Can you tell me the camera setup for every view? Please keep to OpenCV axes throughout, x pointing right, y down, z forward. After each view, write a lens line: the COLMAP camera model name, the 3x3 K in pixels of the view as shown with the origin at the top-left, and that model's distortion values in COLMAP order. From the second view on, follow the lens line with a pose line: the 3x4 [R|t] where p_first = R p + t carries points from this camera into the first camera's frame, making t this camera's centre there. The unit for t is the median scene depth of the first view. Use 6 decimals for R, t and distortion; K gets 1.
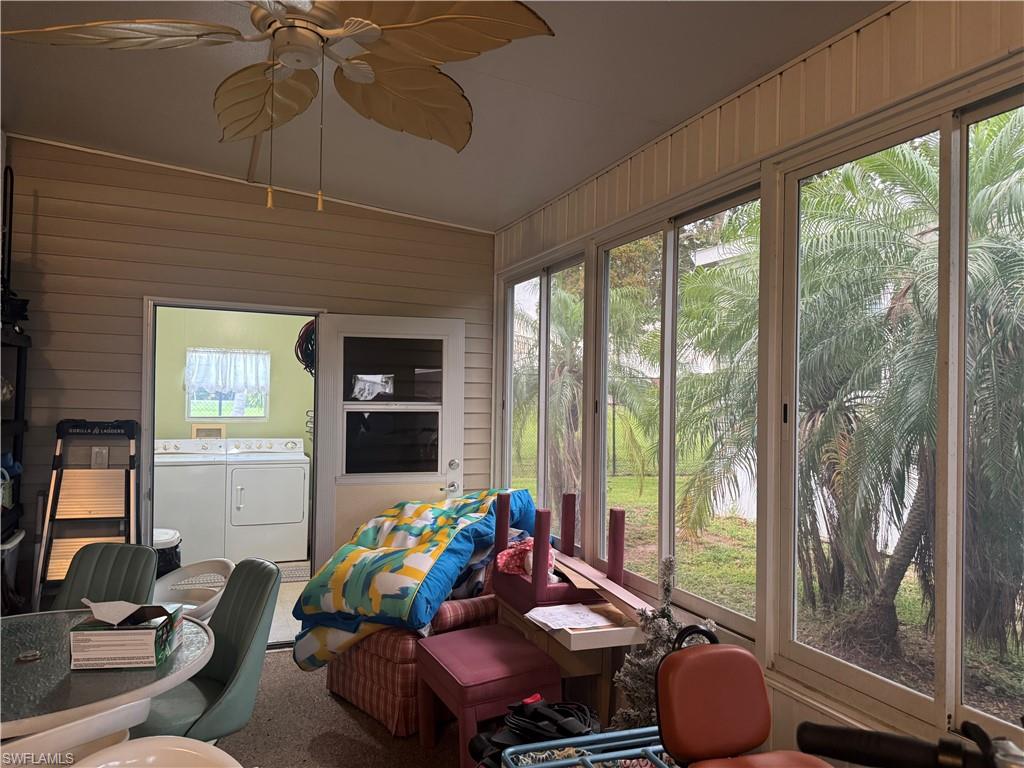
lens RADIAL K [[713.2, 0, 510.8], [0, 713.2, 388.2], [0, 0, 1]] dist [0.097107, -0.147340]
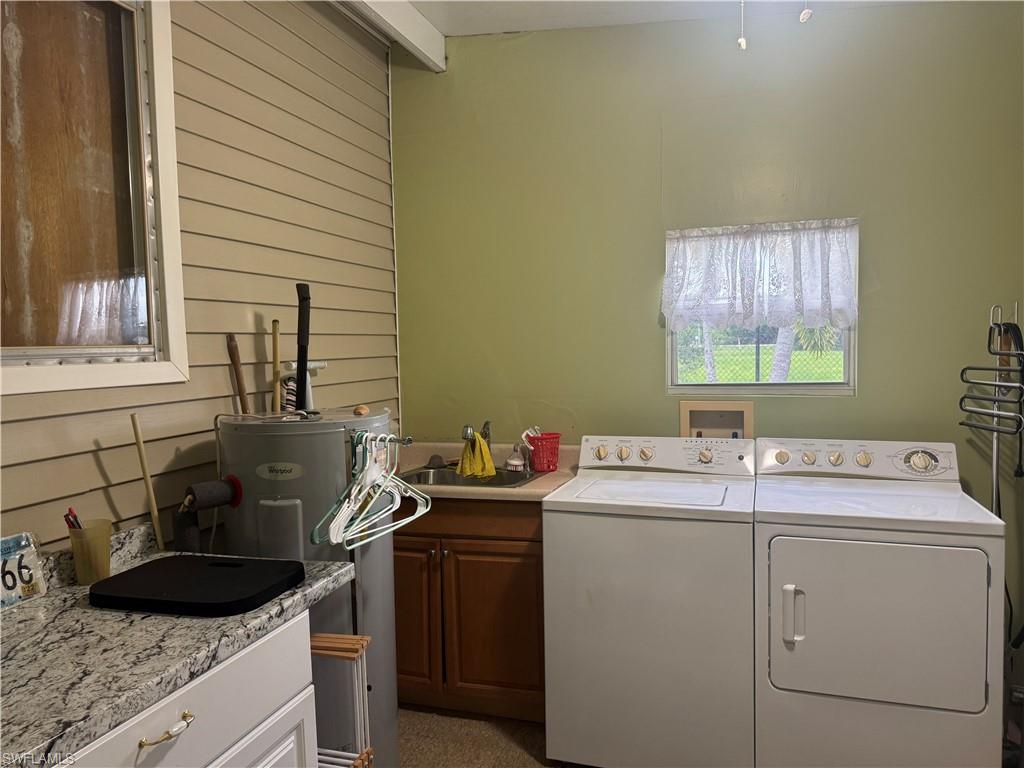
lens RADIAL K [[708.6, 0, 512.0], [0, 708.6, 384.0], [0, 0, 1]] dist [0.011331, -0.024261]
pose [[0.747534, 0.006361, -0.664193, -0.220231], [0.042930, 0.997401, 0.057868, 0.008652], [0.662835, -0.071772, 0.745318, 0.583901]]
